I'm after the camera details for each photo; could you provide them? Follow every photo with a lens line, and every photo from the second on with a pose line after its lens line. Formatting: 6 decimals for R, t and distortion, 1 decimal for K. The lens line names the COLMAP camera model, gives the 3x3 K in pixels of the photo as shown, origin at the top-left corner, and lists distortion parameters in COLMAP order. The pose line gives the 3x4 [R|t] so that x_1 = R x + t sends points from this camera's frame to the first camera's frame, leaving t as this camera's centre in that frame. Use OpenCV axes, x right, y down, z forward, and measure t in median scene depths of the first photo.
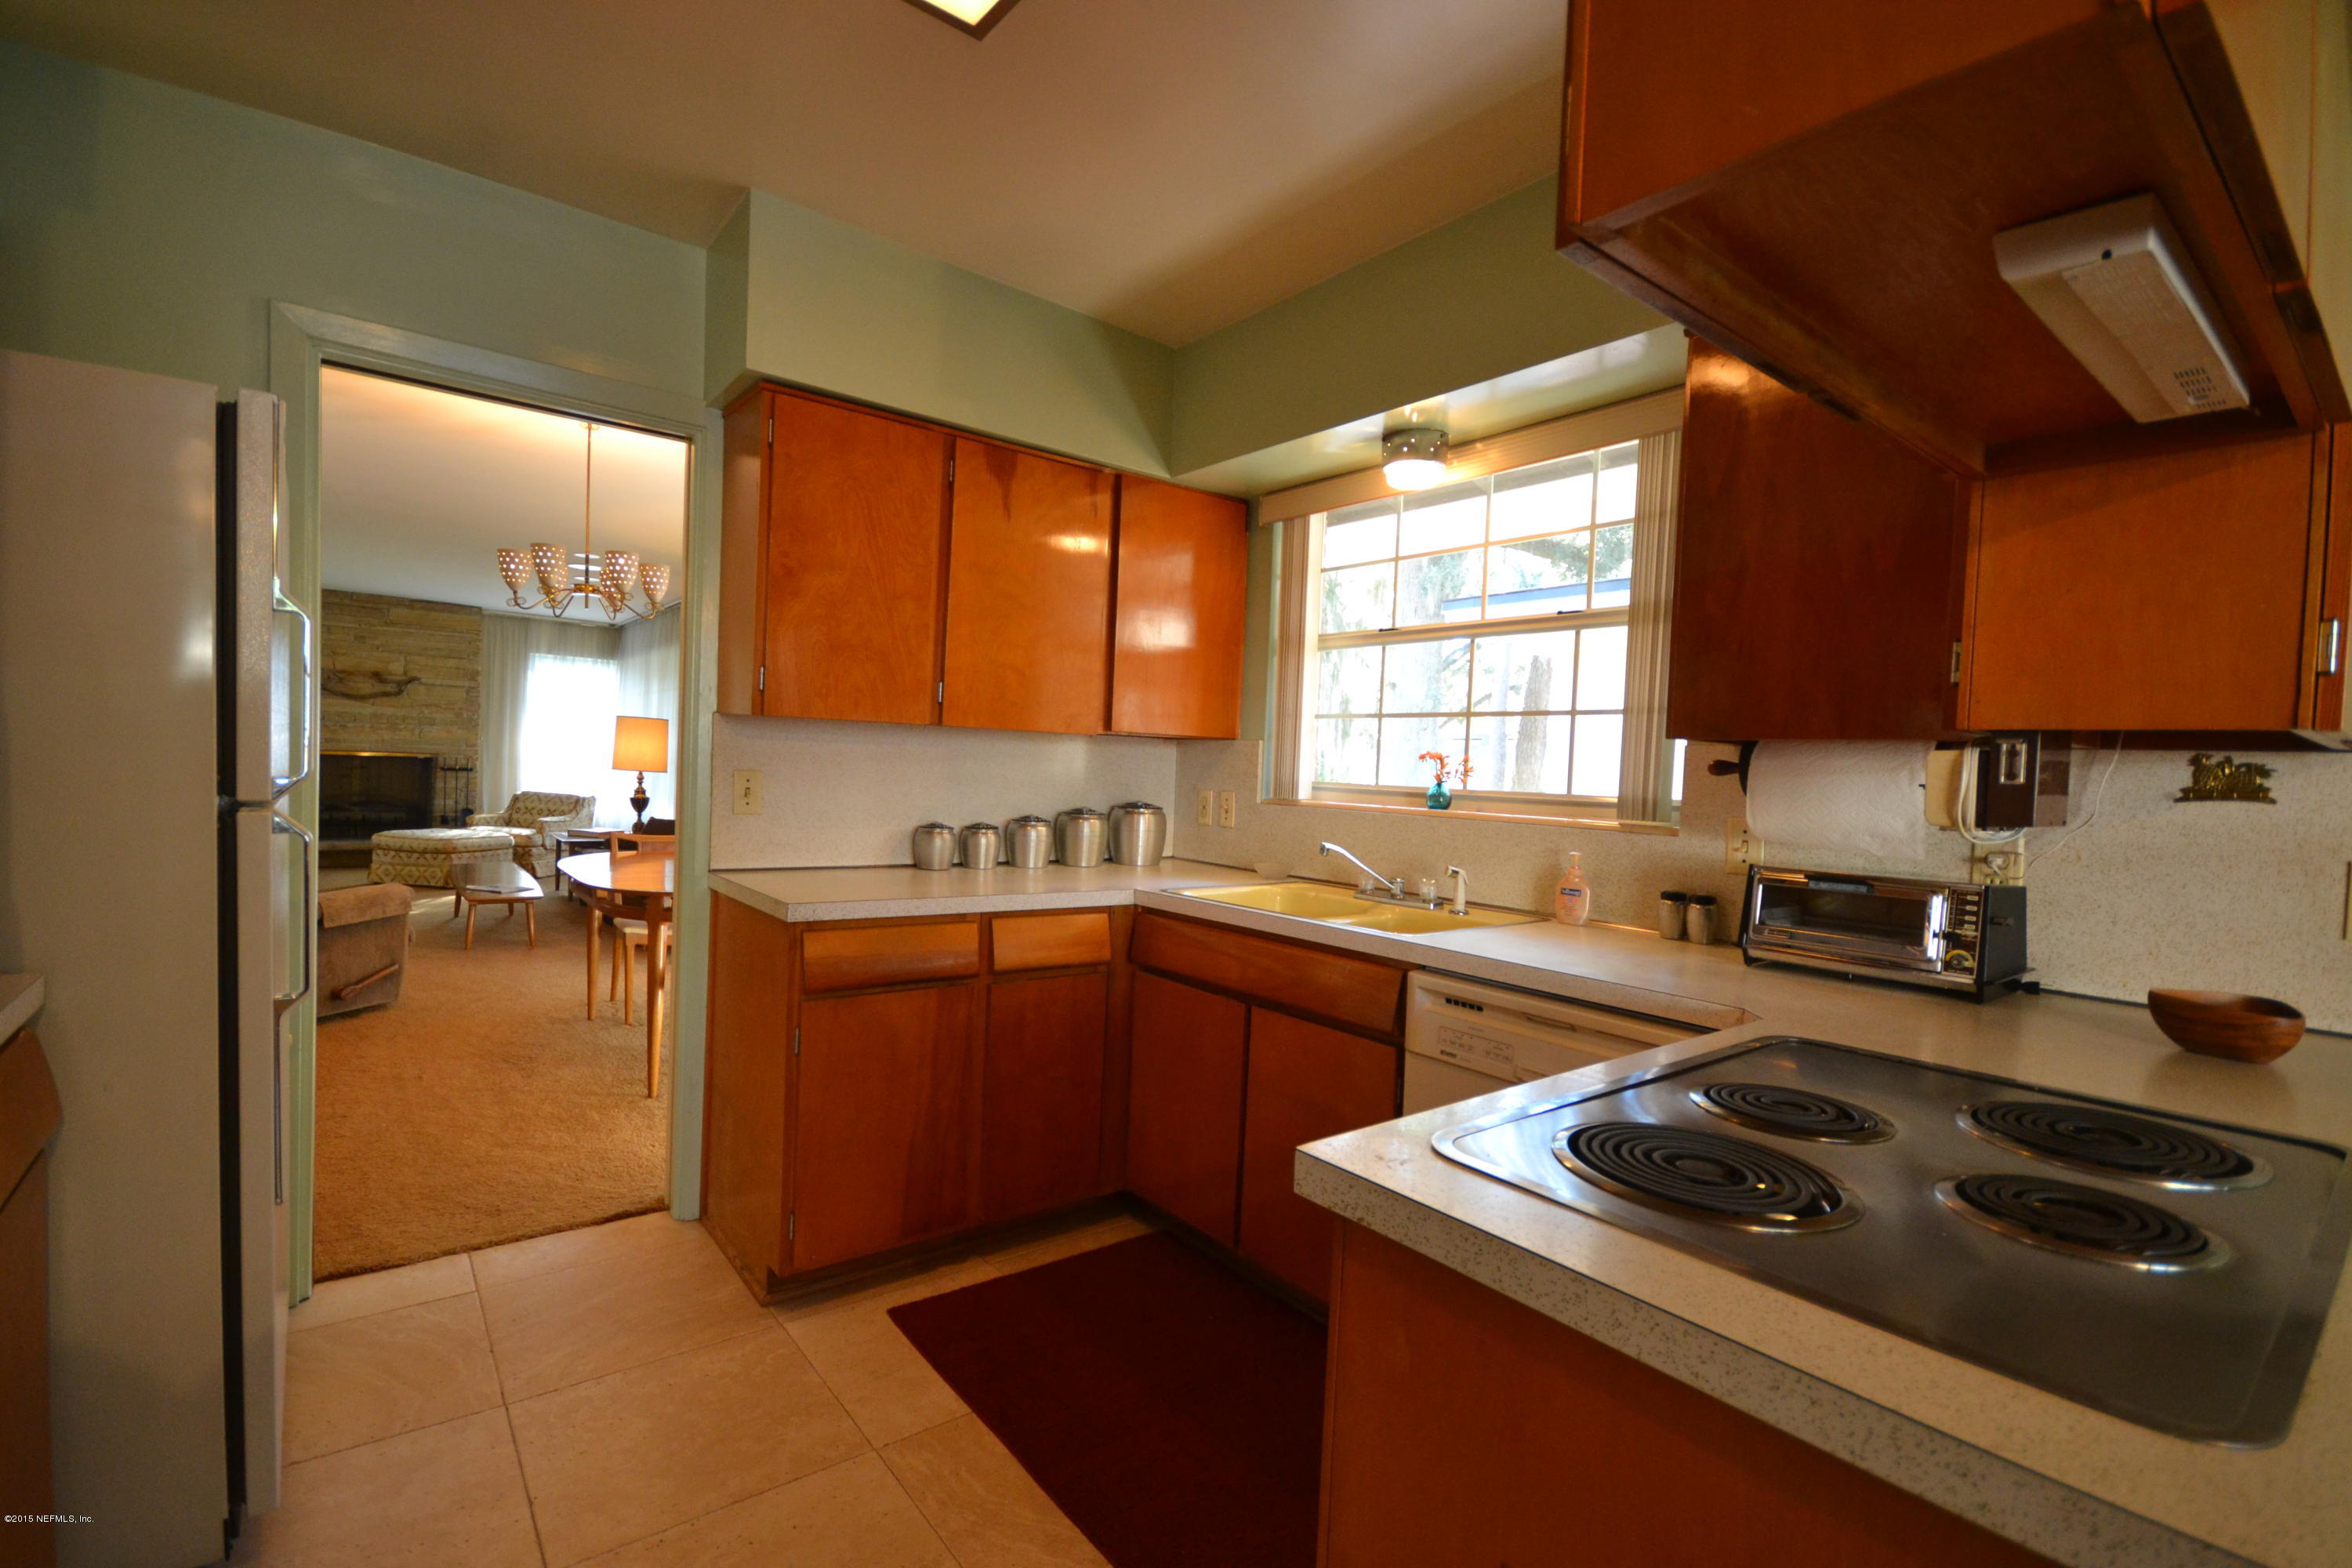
lens RADIAL K [[1048.9, 0, 1166.5], [0, 1048.9, 797.7], [0, 0, 1]] dist [0.003411, 0.000293]
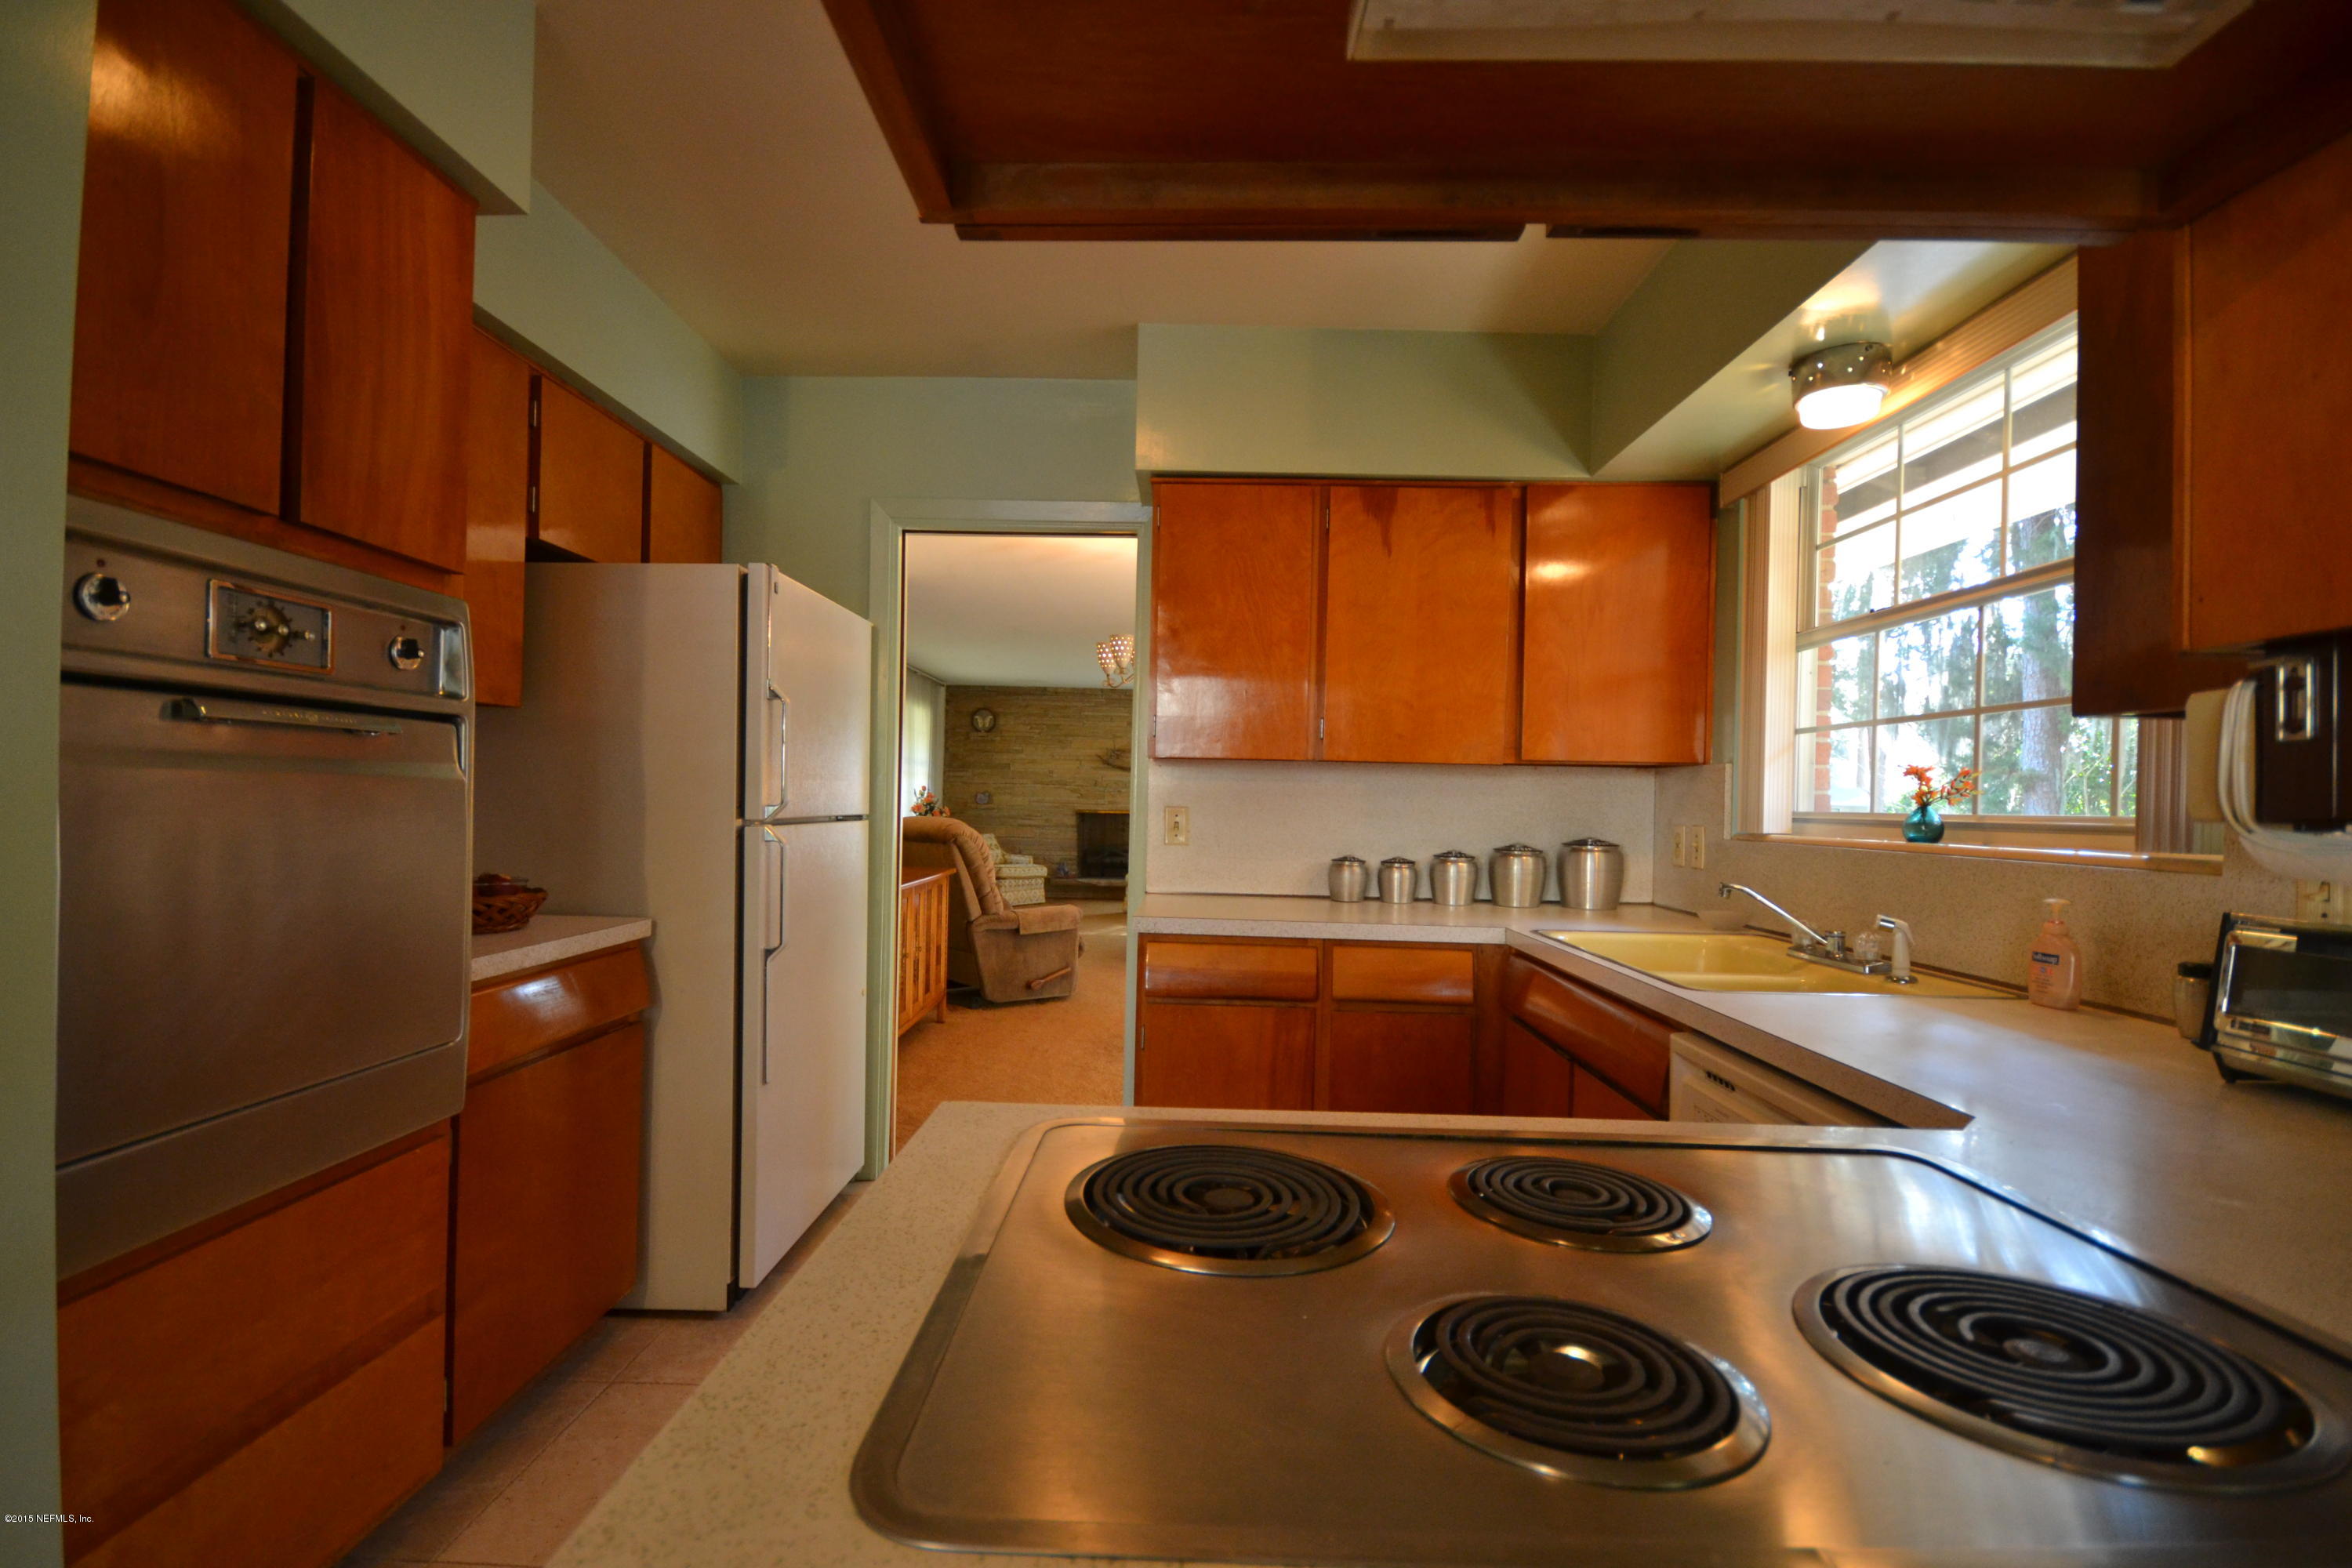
lens RADIAL K [[1048.9, 0, 1159.8], [0, 1048.9, 794.5], [0, 0, 1]] dist [0.003411, 0.000293]
pose [[0.769455, -0.026782, -0.638140, 0.297627], [-0.010612, 0.998446, -0.054699, 0.021766], [0.638613, 0.048860, 0.767975, 0.088154]]
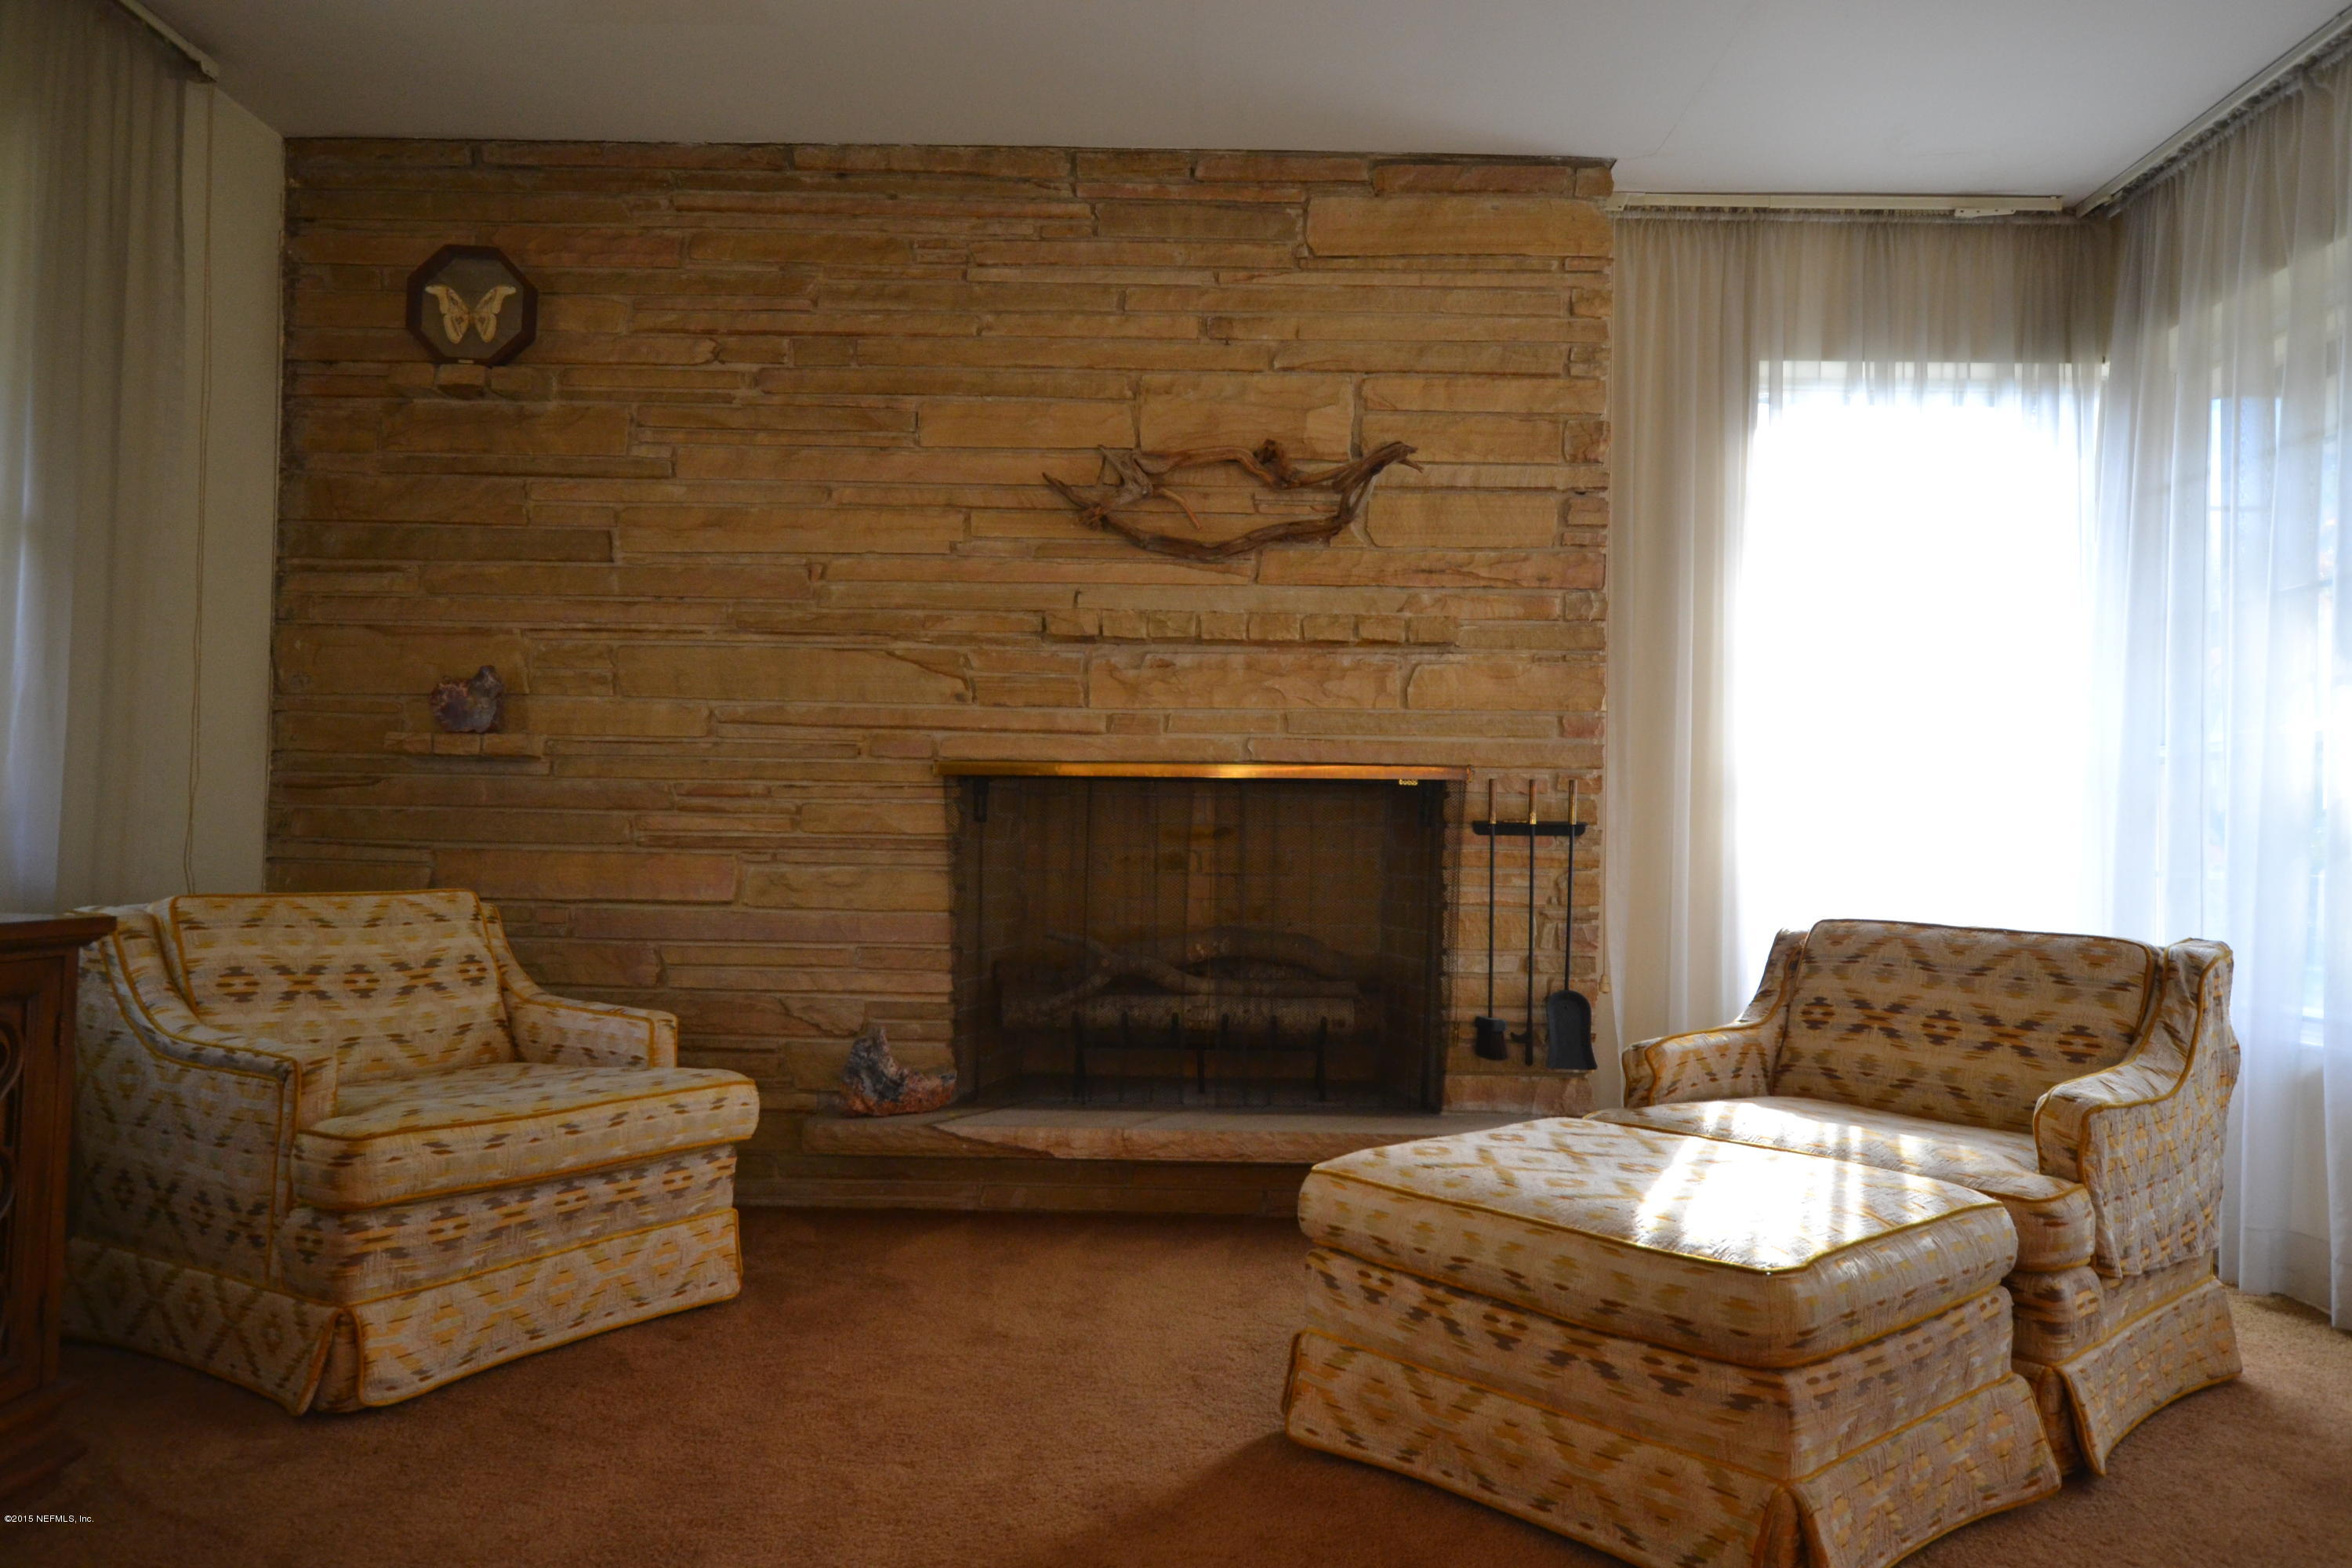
lens RADIAL K [[1625.6, 0, 1175.9], [0, 1625.6, 798.3], [0, 0, 1]] dist [-0.003884, -0.000650]
pose [[0.785712, -0.041069, -0.617228, -1.746663], [-0.003440, 0.997488, -0.070749, -0.024081], [0.618583, 0.057712, 0.783597, 2.253045]]
